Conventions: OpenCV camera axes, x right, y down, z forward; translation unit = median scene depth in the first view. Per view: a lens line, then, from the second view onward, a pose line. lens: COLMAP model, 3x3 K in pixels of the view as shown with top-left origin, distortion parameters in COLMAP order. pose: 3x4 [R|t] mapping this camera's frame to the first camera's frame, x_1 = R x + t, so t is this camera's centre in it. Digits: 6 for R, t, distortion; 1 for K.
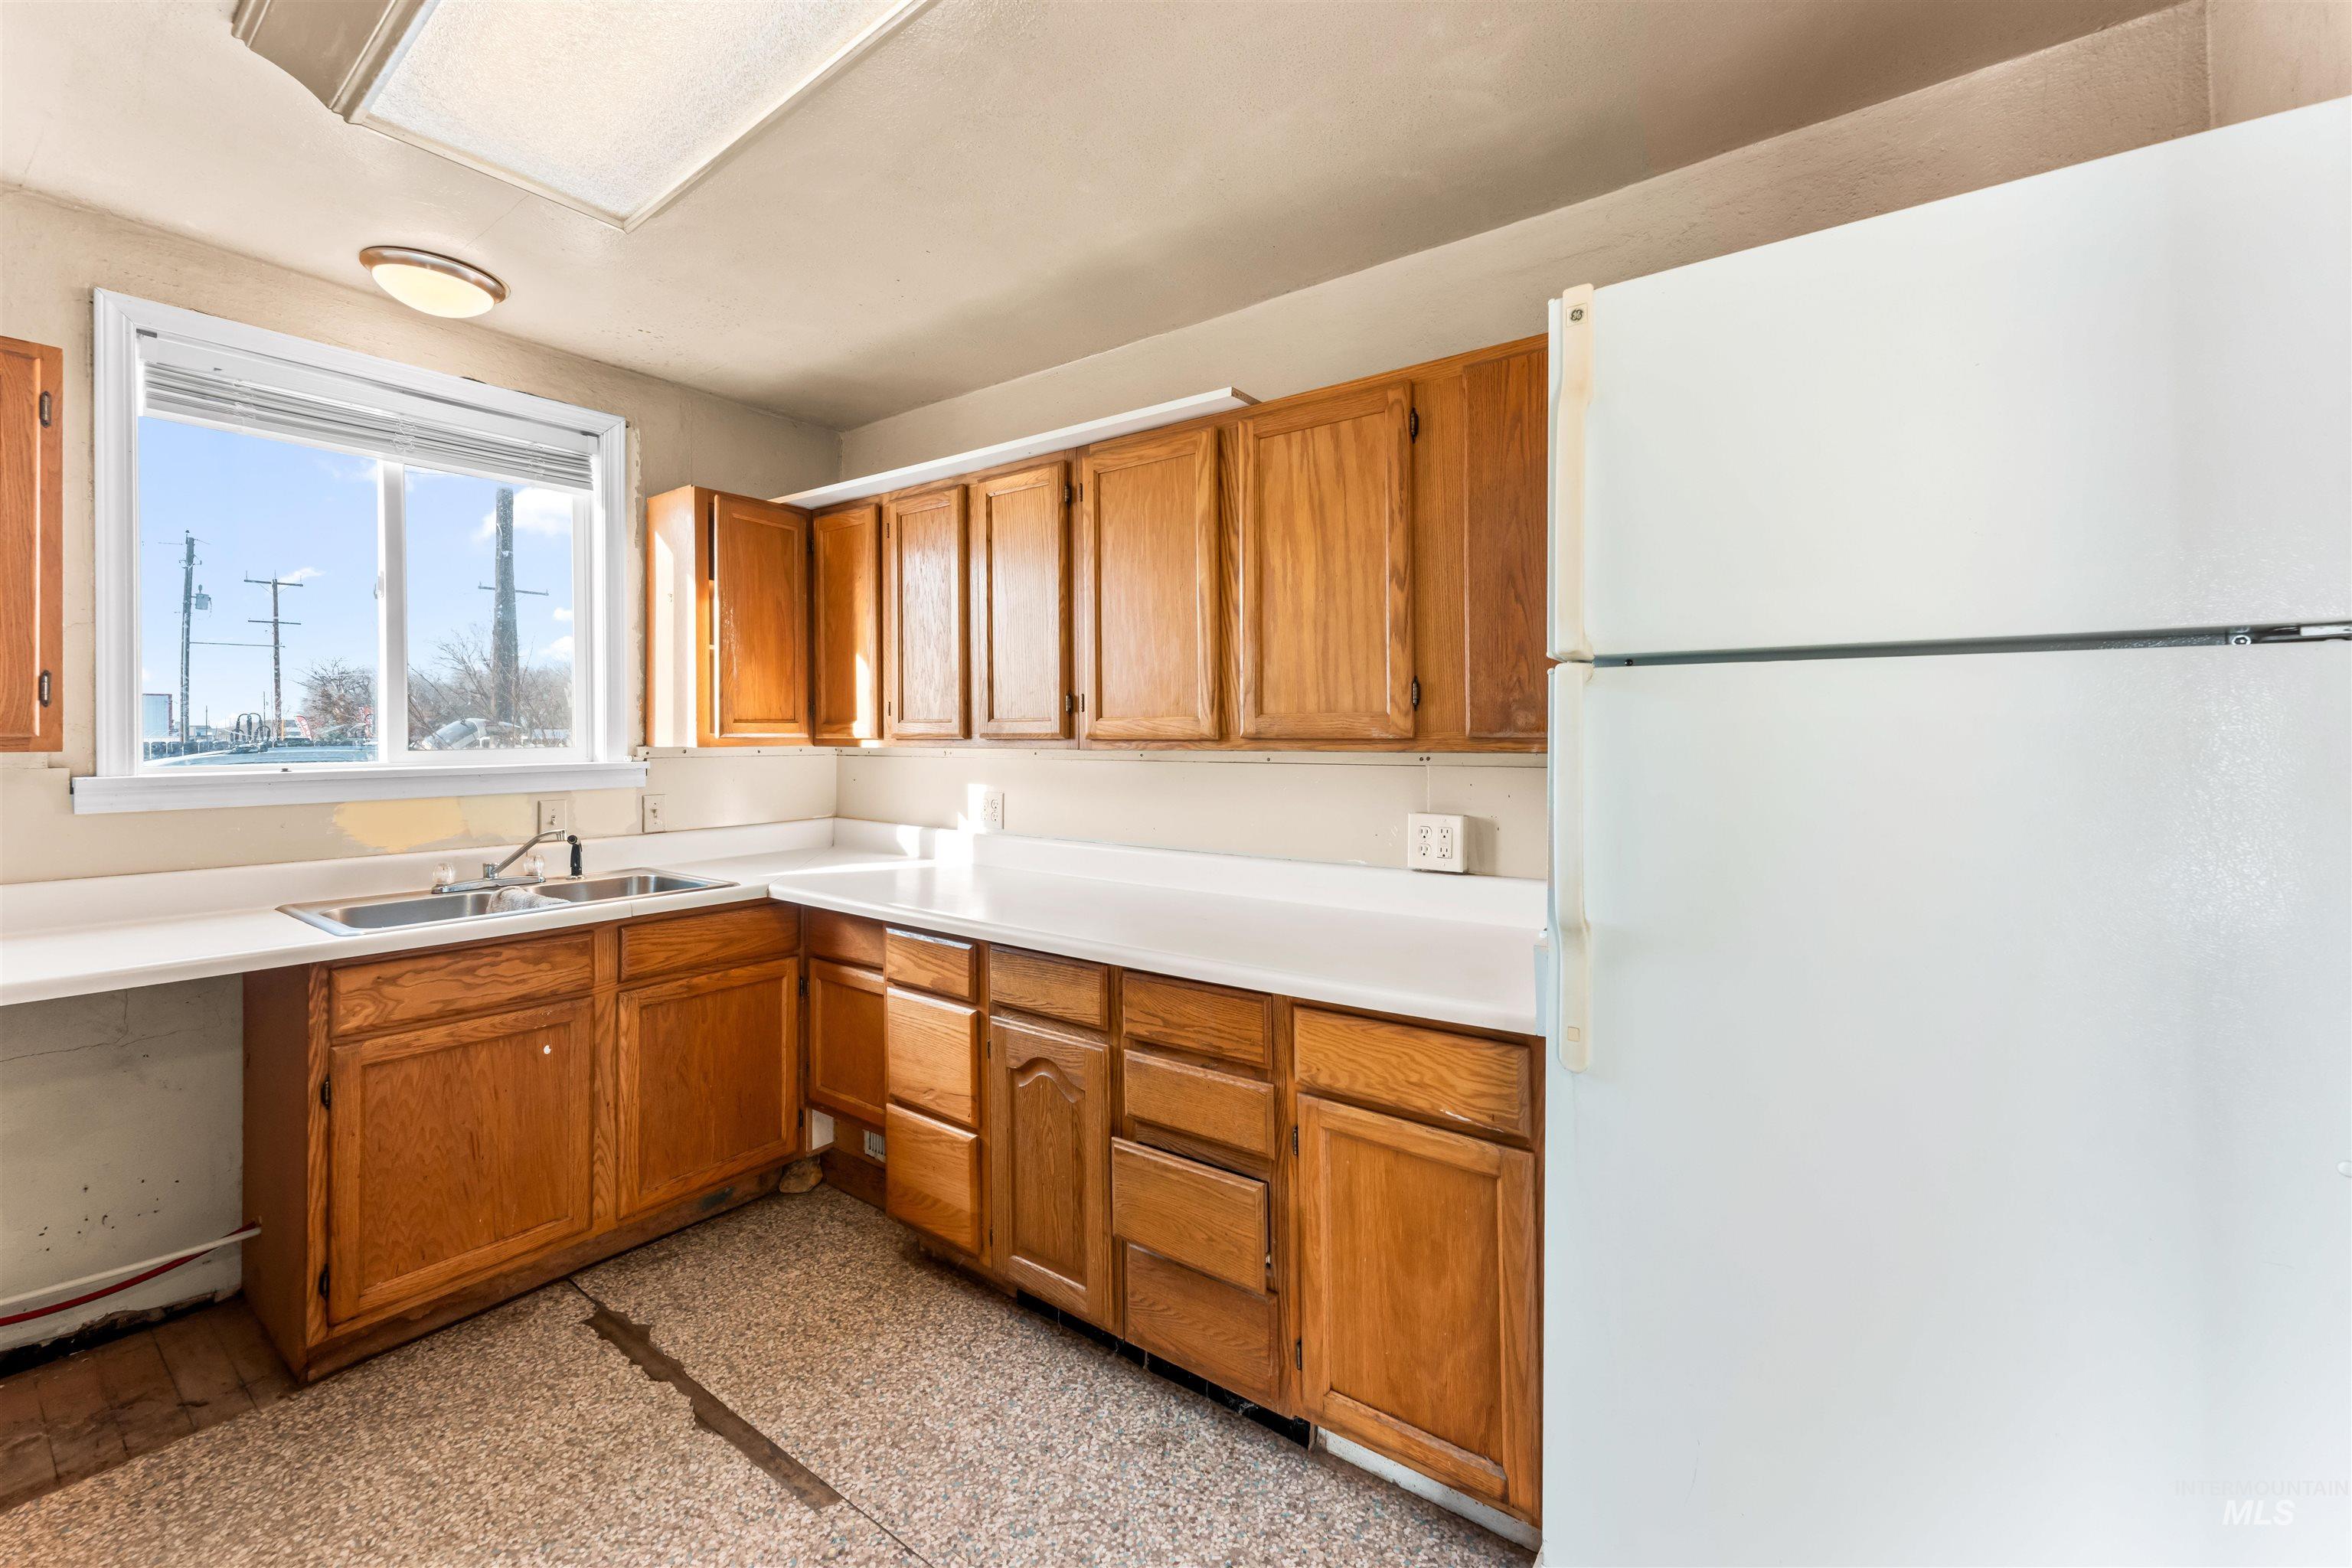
lens RADIAL K [[949.6, 0, 1169.3], [0, 949.6, 760.3], [0, 0, 1]] dist [0.001720, -0.000575]
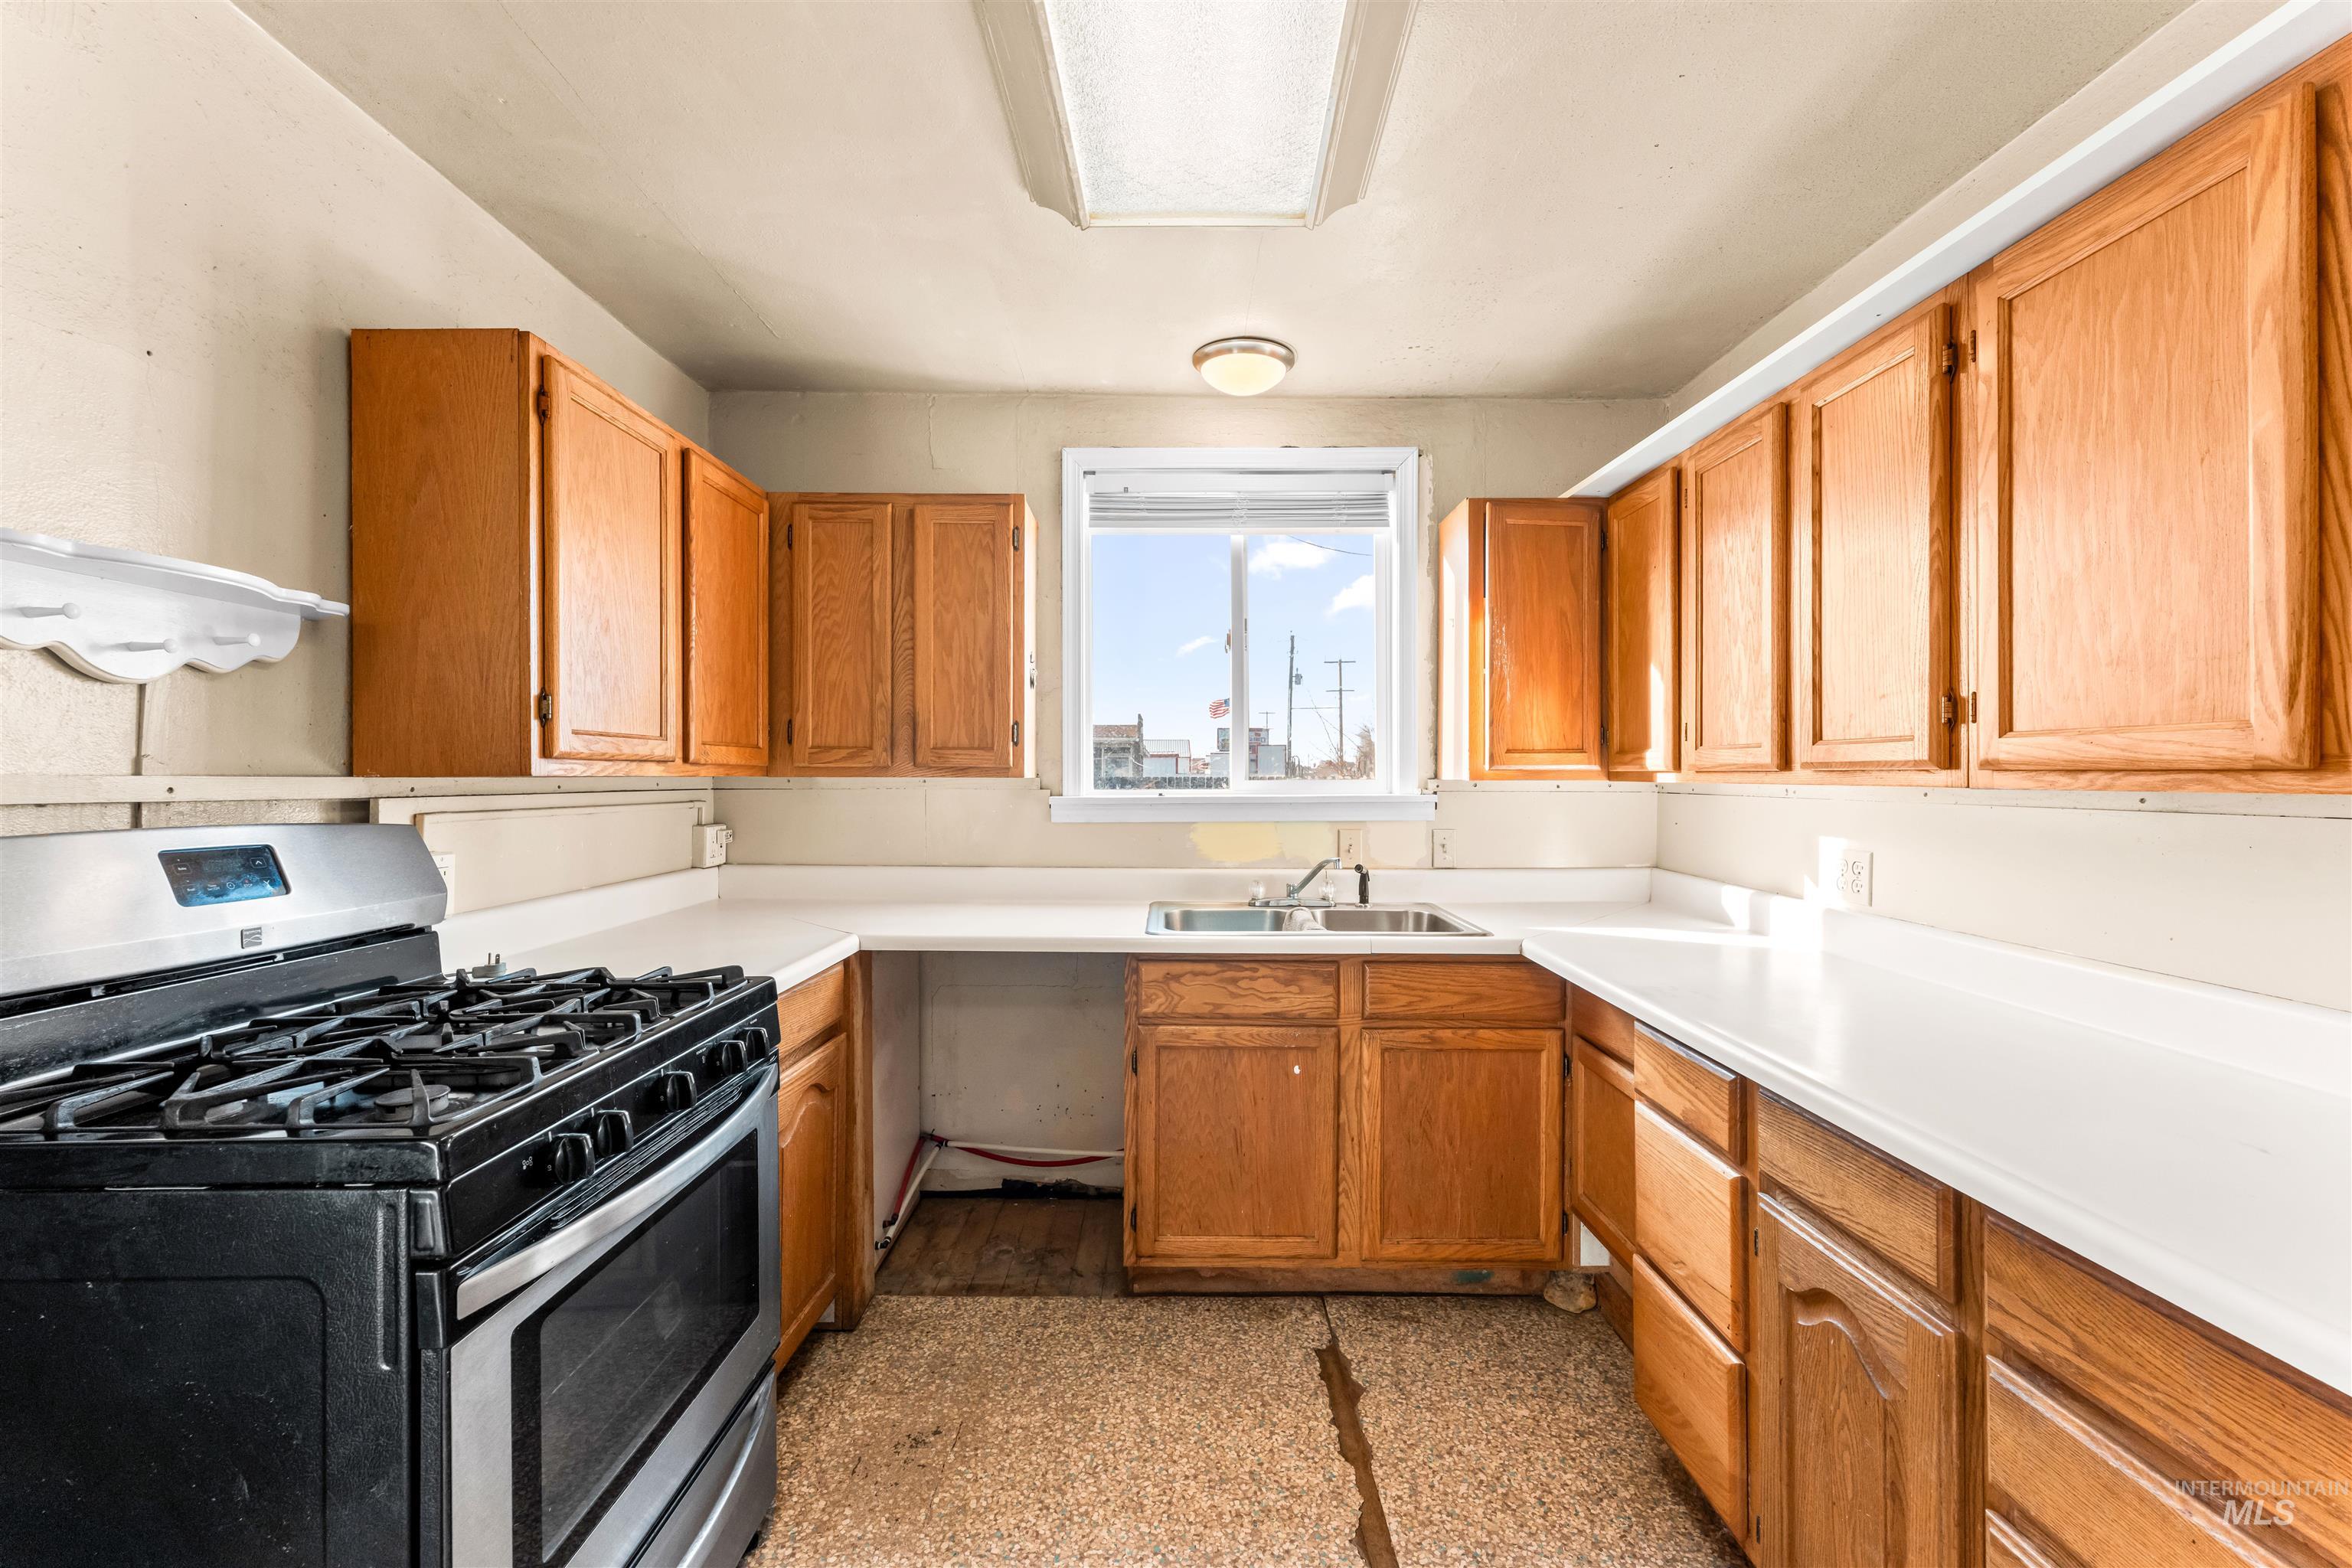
lens RADIAL K [[943.3, 0, 1168.0], [0, 943.3, 787.9], [0, 0, 1]] dist [0.000033, -0.000474]
pose [[0.601324, 0.014954, -0.798865, 0.073621], [-0.024632, 0.999697, 0.000172, 0.000989], [0.798626, 0.019574, 0.601510, 0.254301]]
